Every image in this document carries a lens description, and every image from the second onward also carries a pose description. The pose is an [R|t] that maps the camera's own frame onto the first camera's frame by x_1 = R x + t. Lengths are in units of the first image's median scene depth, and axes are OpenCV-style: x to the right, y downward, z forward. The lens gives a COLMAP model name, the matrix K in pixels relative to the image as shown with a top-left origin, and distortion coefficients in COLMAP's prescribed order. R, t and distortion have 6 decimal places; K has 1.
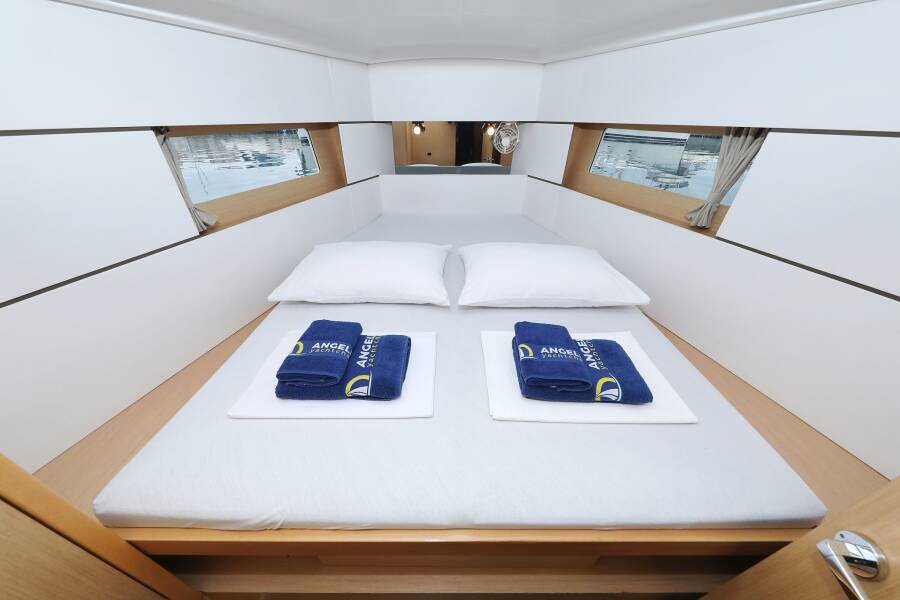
lens RADIAL K [[296.3, 0, 441.3], [0, 296.3, 311.7], [0, 0, 1]] dist [0.000547, 0.000007]
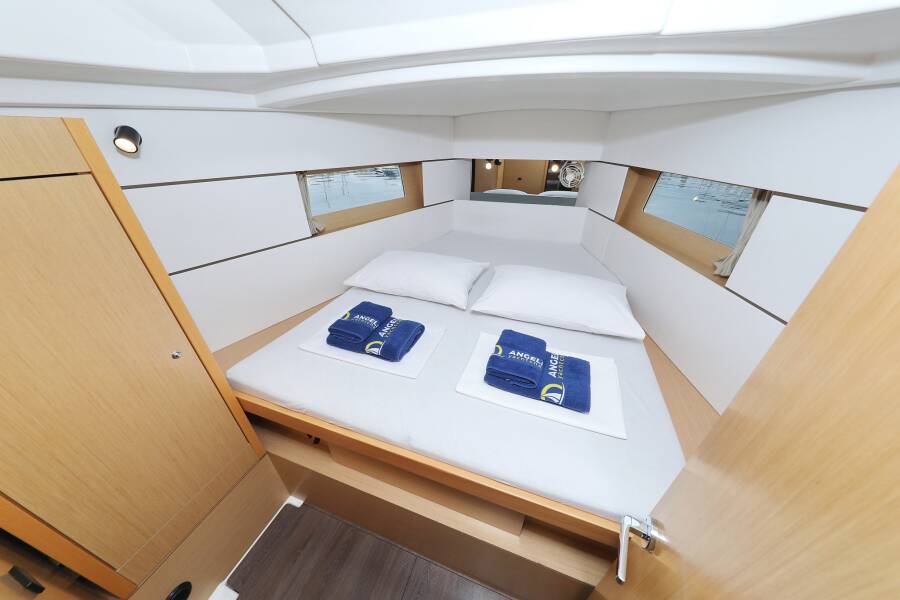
lens RADIAL K [[282.1, 0, 447.5], [0, 282.1, 310.6], [0, 0, 1]] dist [0.000892, 0.000034]
pose [[0.947471, 0.170745, -0.270454, 0.295806], [-0.180142, 0.983589, -0.010116, 0.011736], [0.264288, 0.058305, 0.962680, -0.195762]]
